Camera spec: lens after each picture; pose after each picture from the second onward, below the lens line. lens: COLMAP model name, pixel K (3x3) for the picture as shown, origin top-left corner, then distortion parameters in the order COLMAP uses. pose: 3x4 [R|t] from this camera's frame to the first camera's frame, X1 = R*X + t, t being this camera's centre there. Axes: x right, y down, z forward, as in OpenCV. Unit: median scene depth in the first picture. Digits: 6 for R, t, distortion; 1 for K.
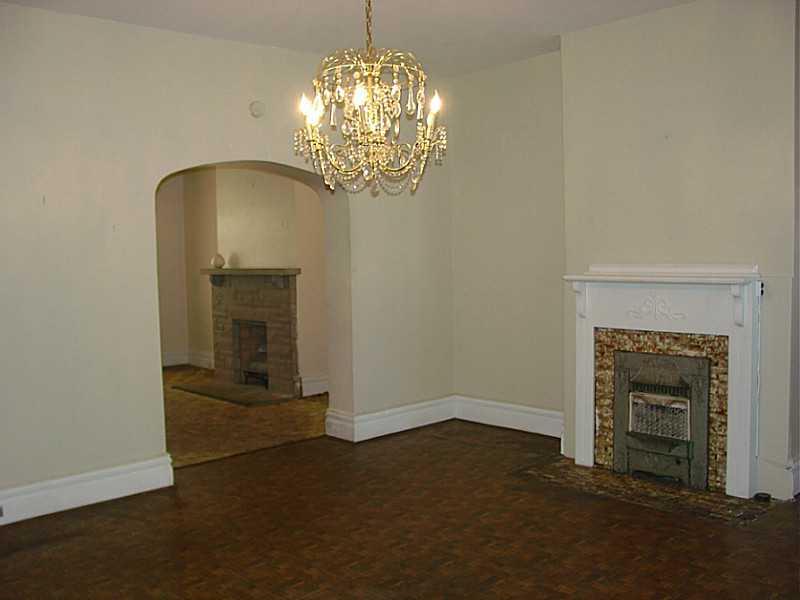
lens RADIAL K [[778.6, 0, 400.0], [0, 778.6, 300.0], [0, 0, 1]] dist [-0.164250, 0.147233]
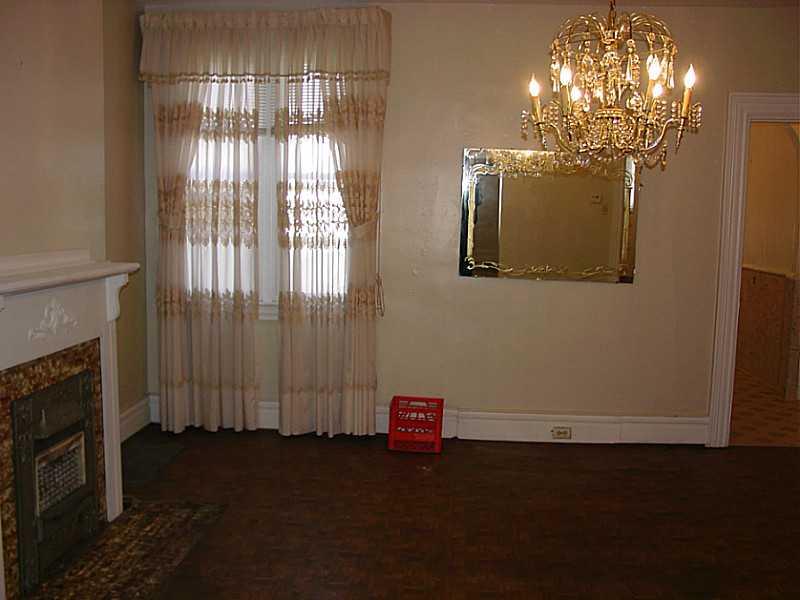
lens RADIAL K [[778.6, 0, 400.0], [0, 778.6, 300.0], [0, 0, 1]] dist [-0.164250, 0.147233]
pose [[-0.662453, -0.065838, 0.746205, -0.385618], [0.056618, 0.988881, 0.137512, -0.084416], [-0.746961, 0.133344, -0.651359, 1.242647]]
